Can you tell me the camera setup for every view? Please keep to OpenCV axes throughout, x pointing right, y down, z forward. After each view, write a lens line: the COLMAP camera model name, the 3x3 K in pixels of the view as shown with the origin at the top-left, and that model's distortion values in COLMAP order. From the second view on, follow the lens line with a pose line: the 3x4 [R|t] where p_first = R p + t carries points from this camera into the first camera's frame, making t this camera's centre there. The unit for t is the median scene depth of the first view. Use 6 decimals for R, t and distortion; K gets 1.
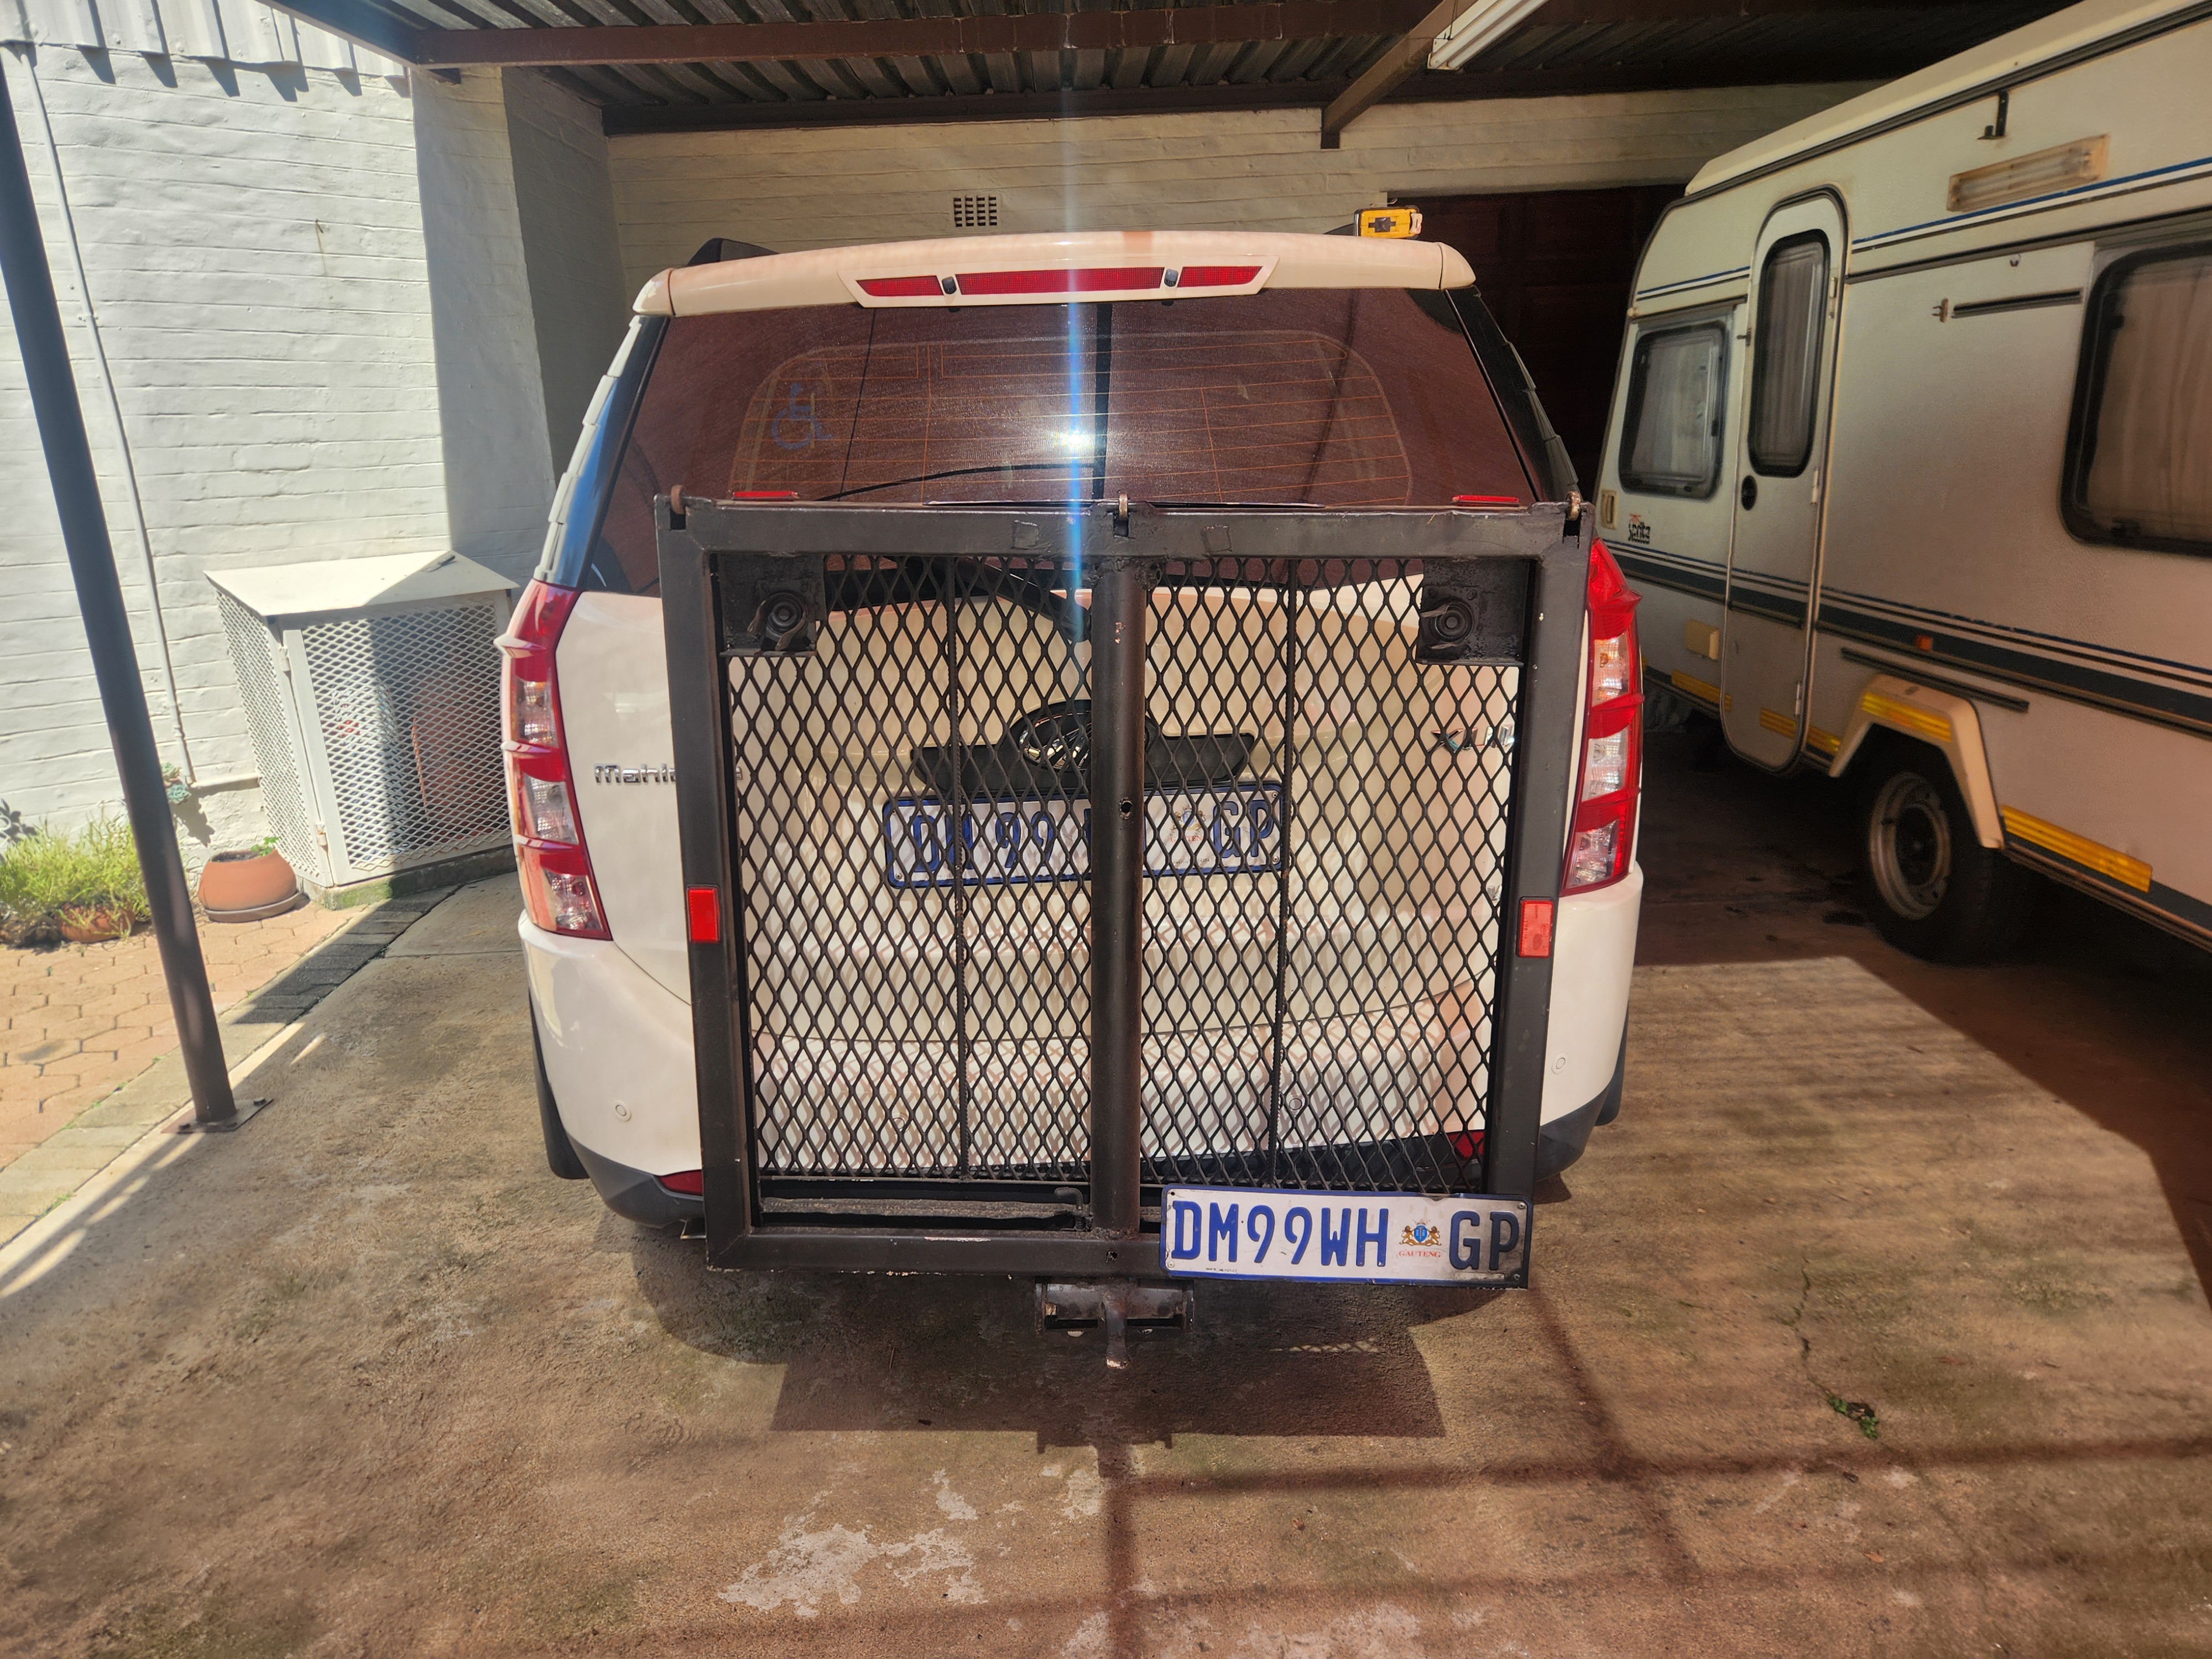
lens RADIAL K [[1472.1, 0, 1093.4], [0, 1472.1, 850.2], [0, 0, 1]] dist [0.060501, -0.047116]
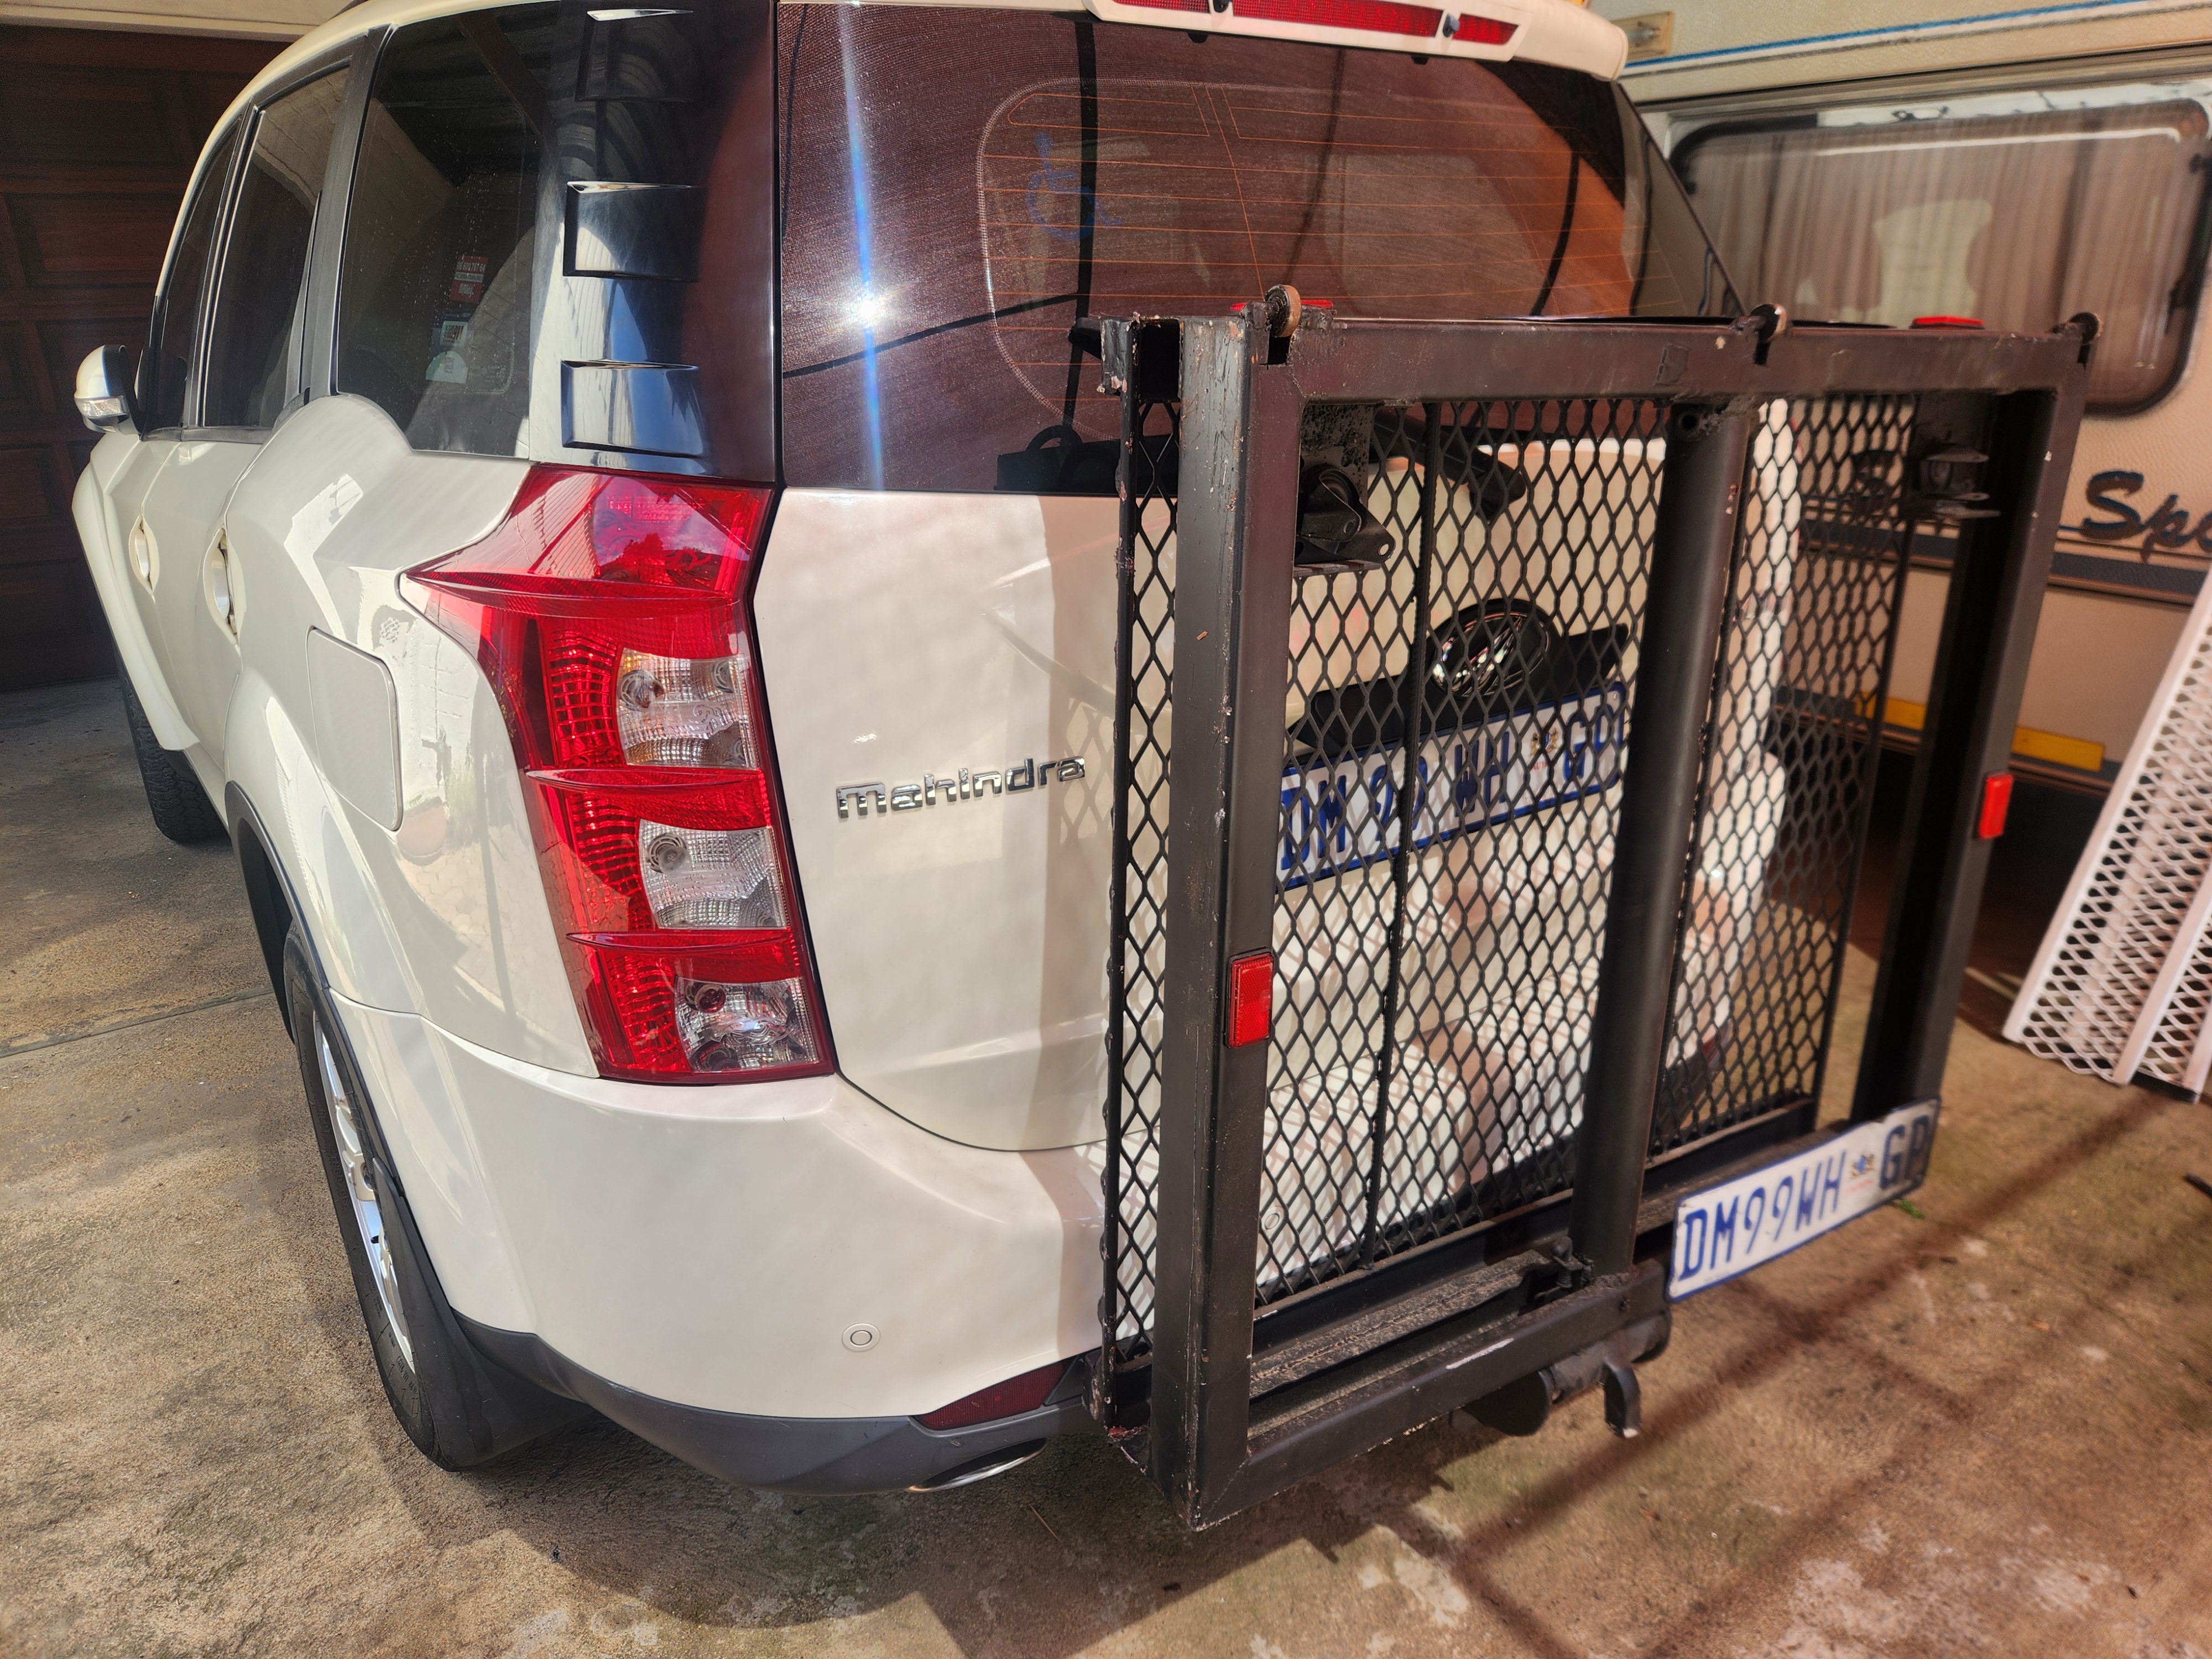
lens RADIAL K [[1472.1, 0, 1107.4], [0, 1472.1, 829.2], [0, 0, 1]] dist [0.060501, -0.047116]
pose [[0.833170, -0.170511, 0.526073, -0.297625], [0.136478, 0.985254, 0.103192, -0.047443], [-0.535911, -0.014179, 0.844155, 0.242598]]
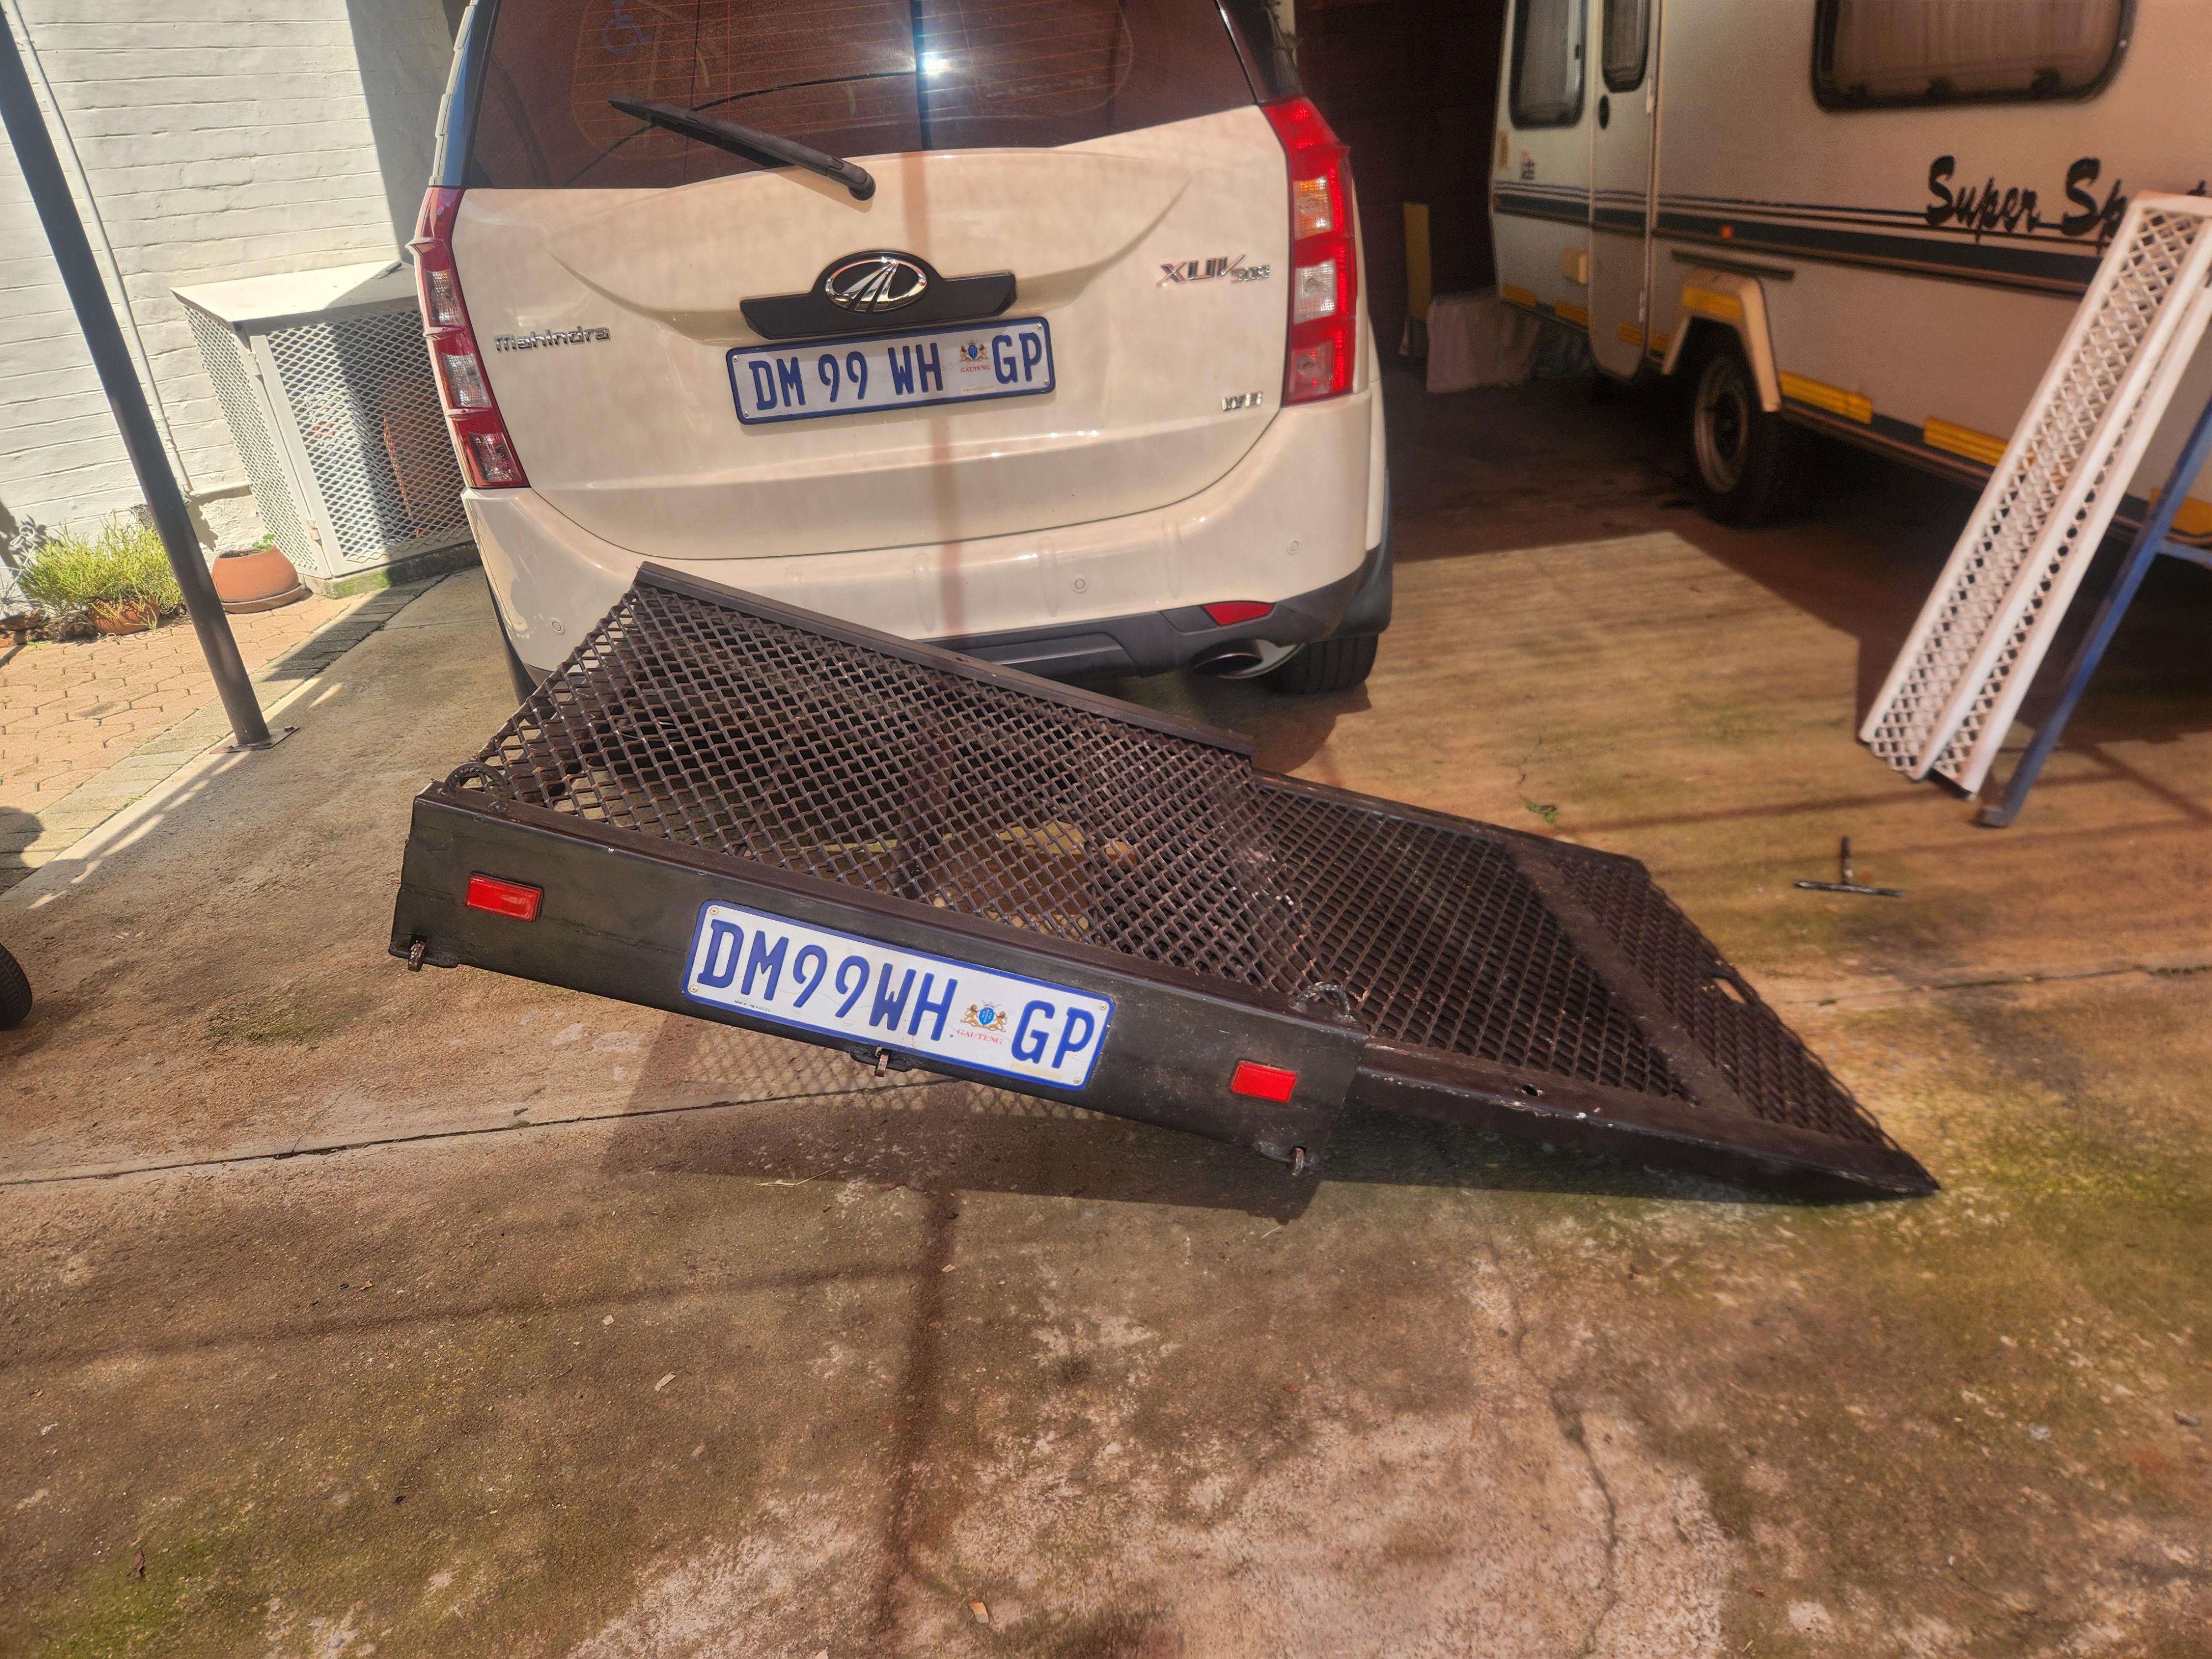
lens RADIAL K [[1472.1, 0, 1115.8], [0, 1472.1, 812.4], [0, 0, 1]] dist [0.060501, -0.047116]
pose [[0.997693, -0.067363, -0.008369, 0.090746], [0.067870, 0.987706, 0.140821, 0.105240], [-0.001220, -0.141064, 0.990000, -0.163190]]
